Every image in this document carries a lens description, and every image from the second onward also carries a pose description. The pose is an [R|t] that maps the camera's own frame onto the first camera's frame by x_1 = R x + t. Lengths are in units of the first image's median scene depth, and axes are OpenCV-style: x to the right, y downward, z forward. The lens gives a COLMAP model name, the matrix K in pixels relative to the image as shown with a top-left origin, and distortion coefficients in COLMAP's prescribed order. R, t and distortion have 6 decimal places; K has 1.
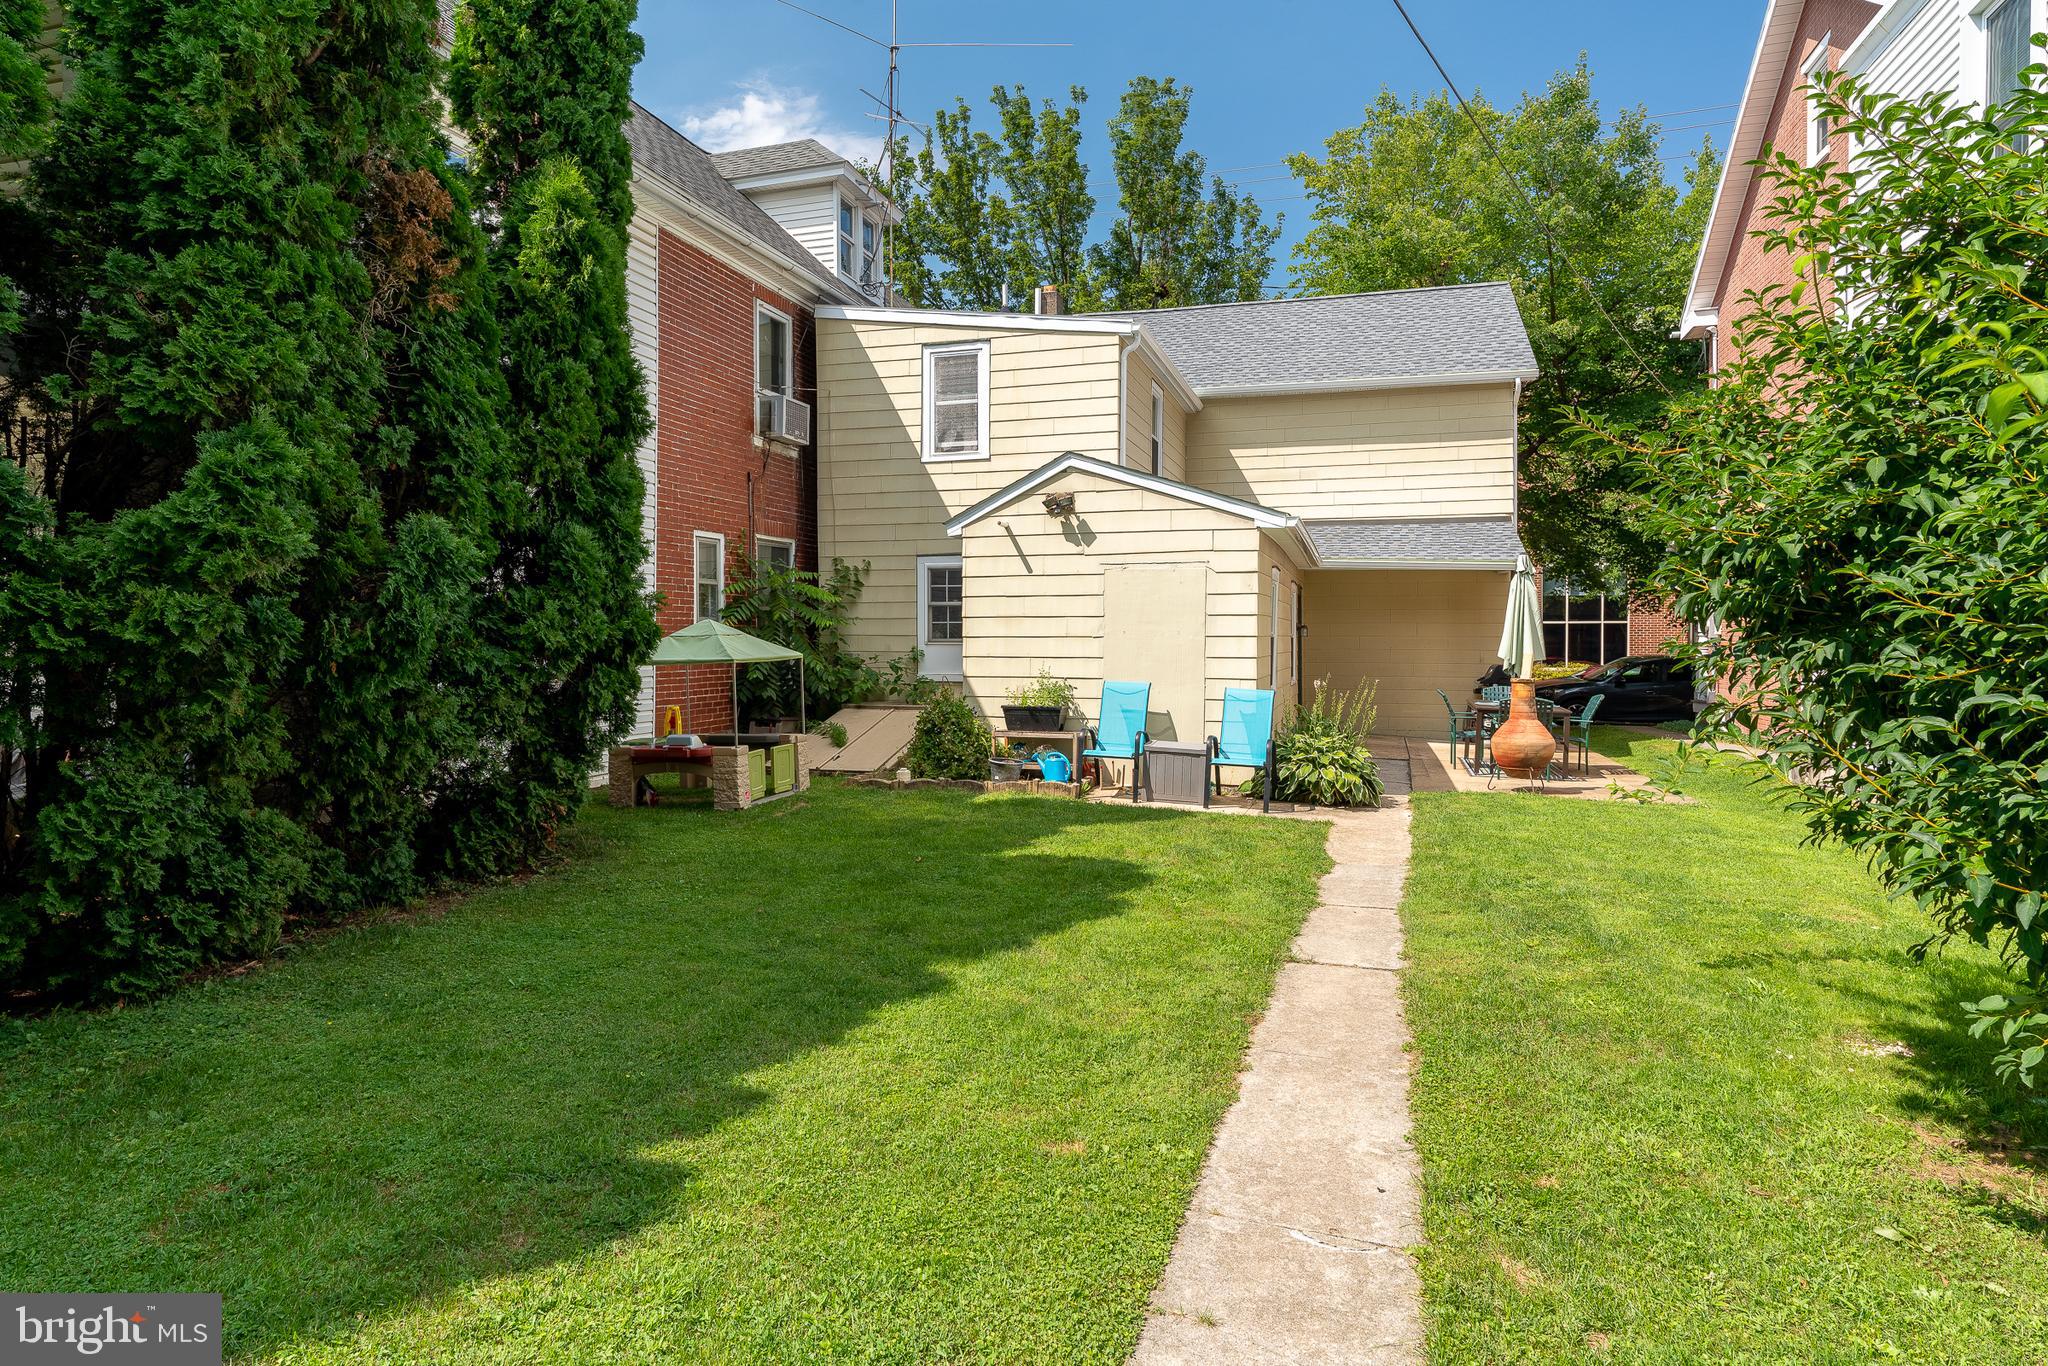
lens RADIAL K [[1168.1, 0, 1016.6], [0, 1168.1, 645.5], [0, 0, 1]] dist [0.001147, 0.011489]
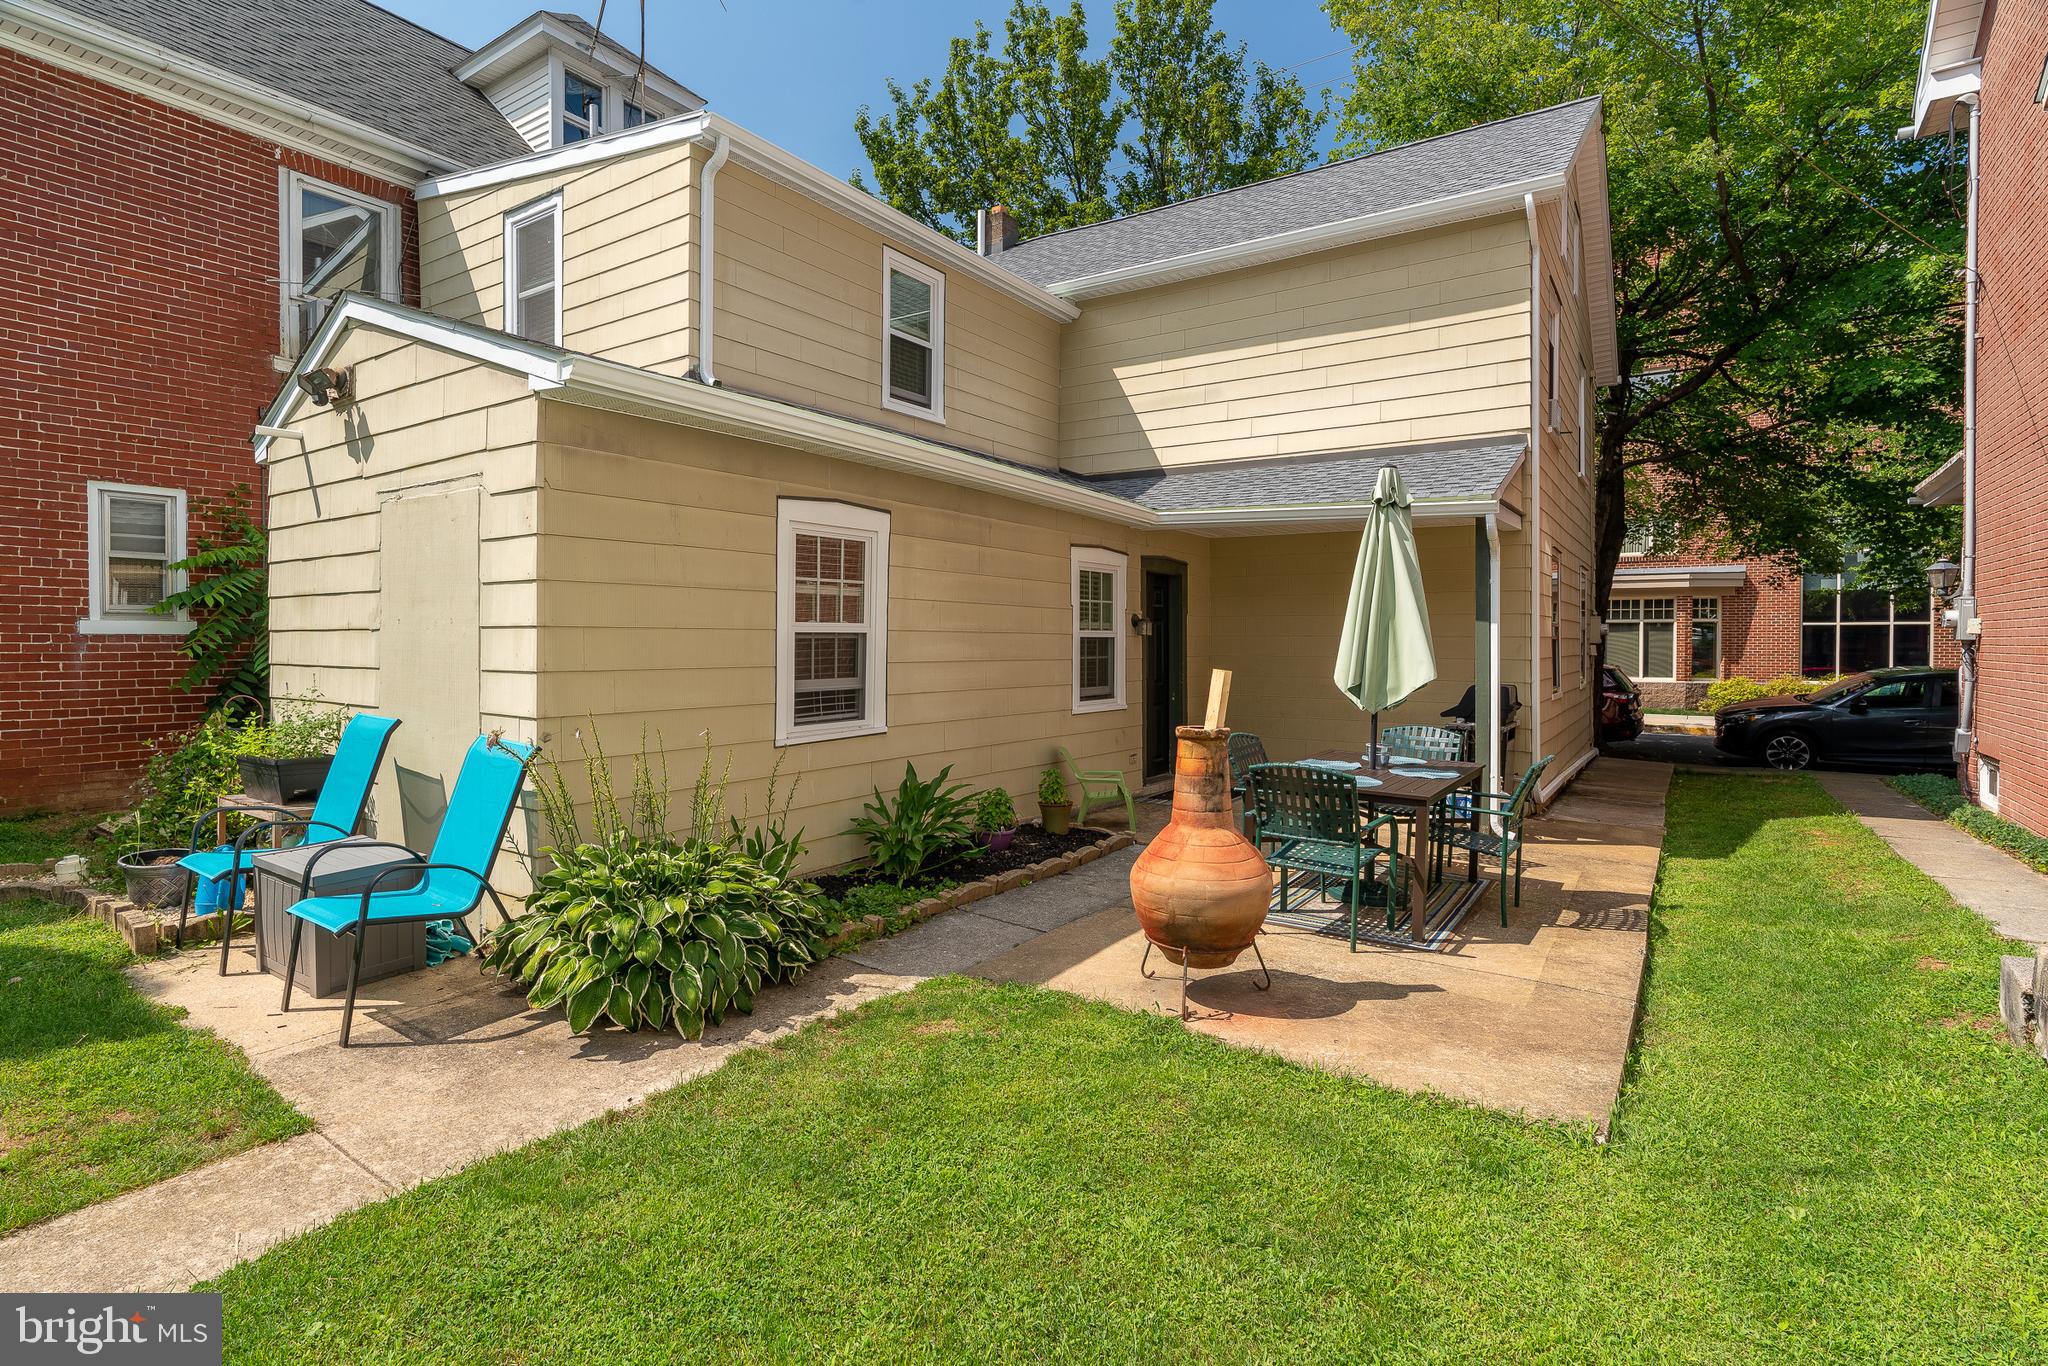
lens RADIAL K [[1007.8, 0, 1014.7], [0, 1007.8, 662.9], [0, 0, 1]] dist [-0.005339, 0.000985]
pose [[0.954832, 0.009211, -0.297002, 0.389595], [-0.005203, 0.999884, 0.014282, 0.000114], [0.297100, -0.012092, 0.954770, 0.513655]]
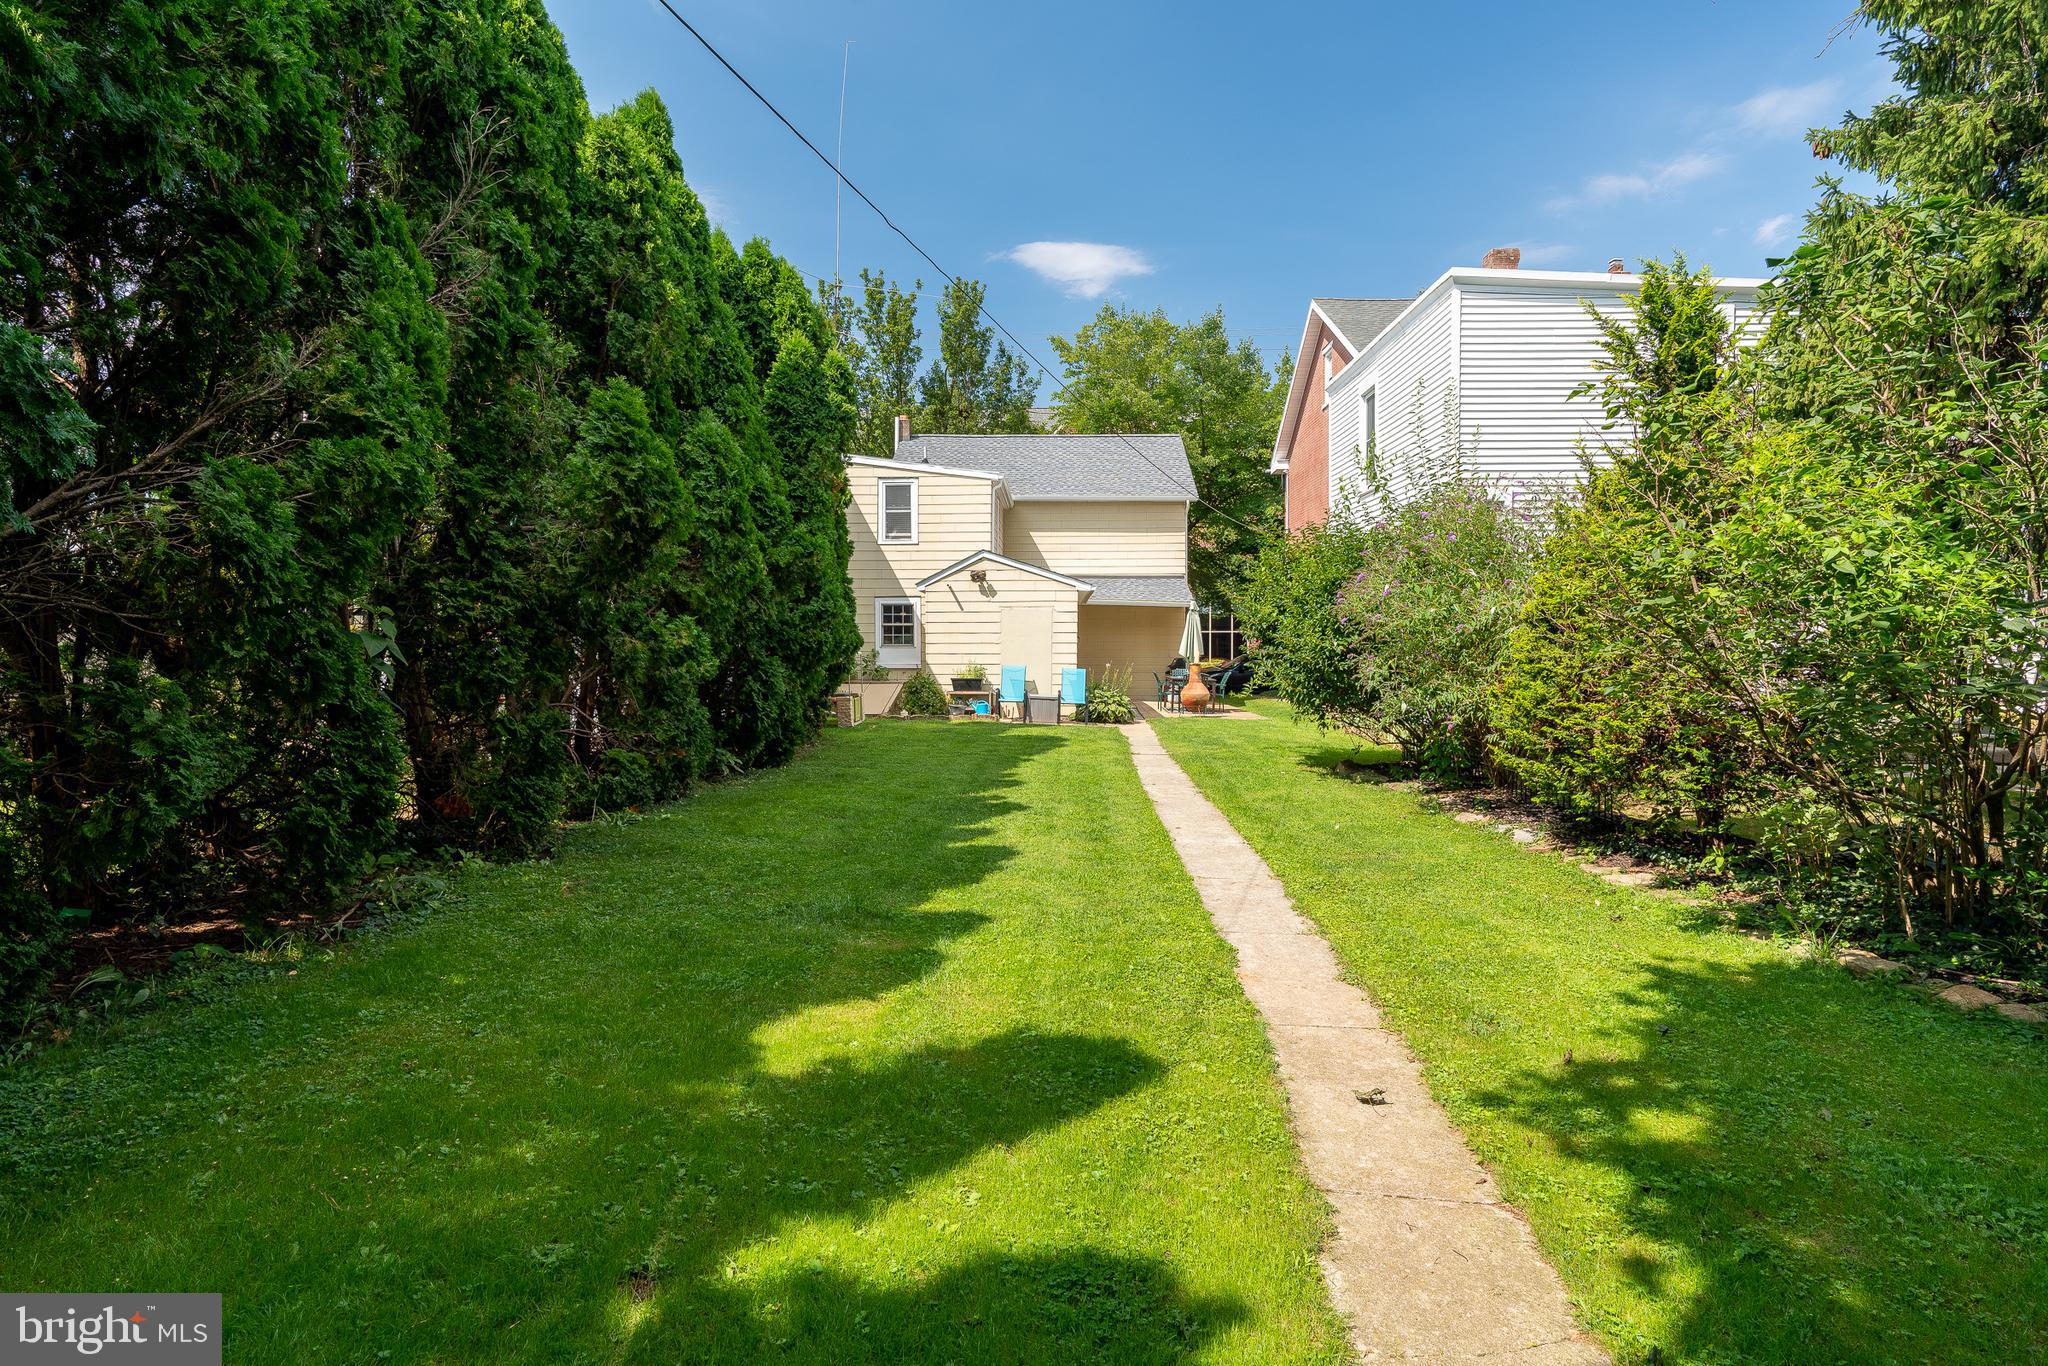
lens RADIAL K [[1036.5, 0, 1022.5], [0, 1036.5, 652.5], [0, 0, 1]] dist [0.000880, 0.000018]
pose [[0.965629, -0.003535, 0.259902, -0.278221], [0.002395, 0.999986, 0.004704, 0.000130], [-0.259915, -0.003920, 0.965624, -0.569563]]
